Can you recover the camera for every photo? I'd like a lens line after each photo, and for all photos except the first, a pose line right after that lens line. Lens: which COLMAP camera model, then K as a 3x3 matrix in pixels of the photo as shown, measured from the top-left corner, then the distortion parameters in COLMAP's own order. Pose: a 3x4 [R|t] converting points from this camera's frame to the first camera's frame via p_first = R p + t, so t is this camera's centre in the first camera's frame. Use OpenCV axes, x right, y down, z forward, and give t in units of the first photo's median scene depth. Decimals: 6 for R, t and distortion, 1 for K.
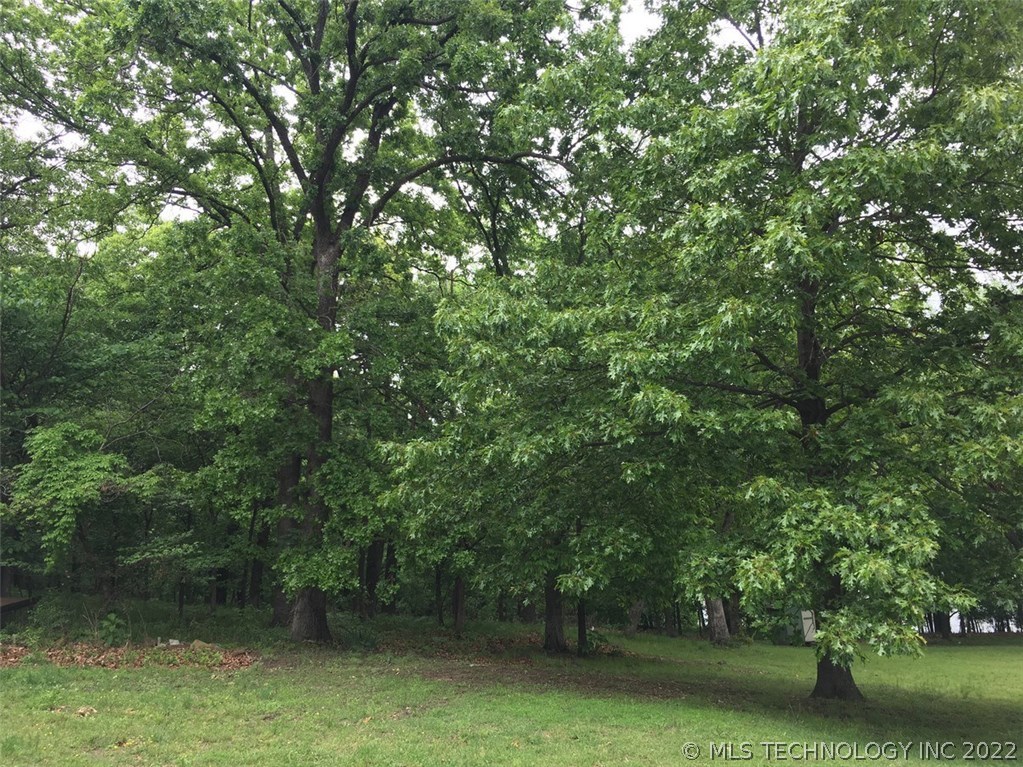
lens RADIAL K [[858.3, 0, 512.9], [0, 858.3, 378.0], [0, 0, 1]] dist [0.092291, -0.134257]
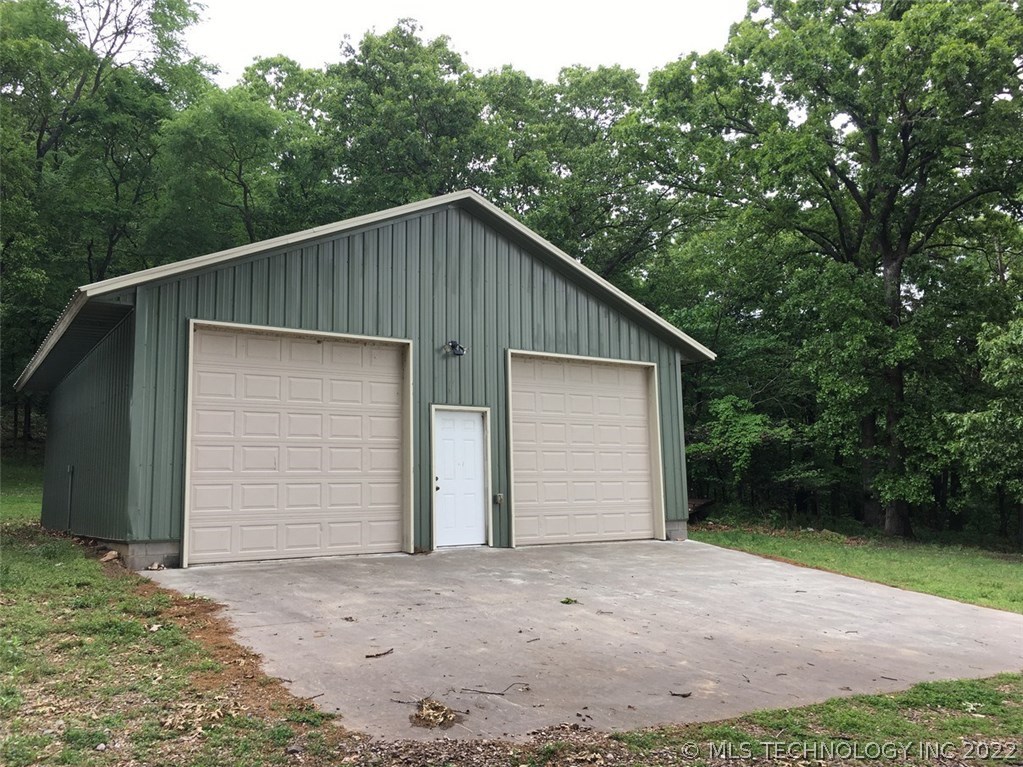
lens RADIAL K [[858.3, 0, 512.9], [0, 858.3, 378.0], [0, 0, 1]] dist [0.092291, -0.134257]
pose [[0.824160, -0.043944, -0.564650, 0.082567], [0.093168, 0.993922, 0.058635, -0.128960], [0.558641, -0.100932, 0.823245, -0.637821]]
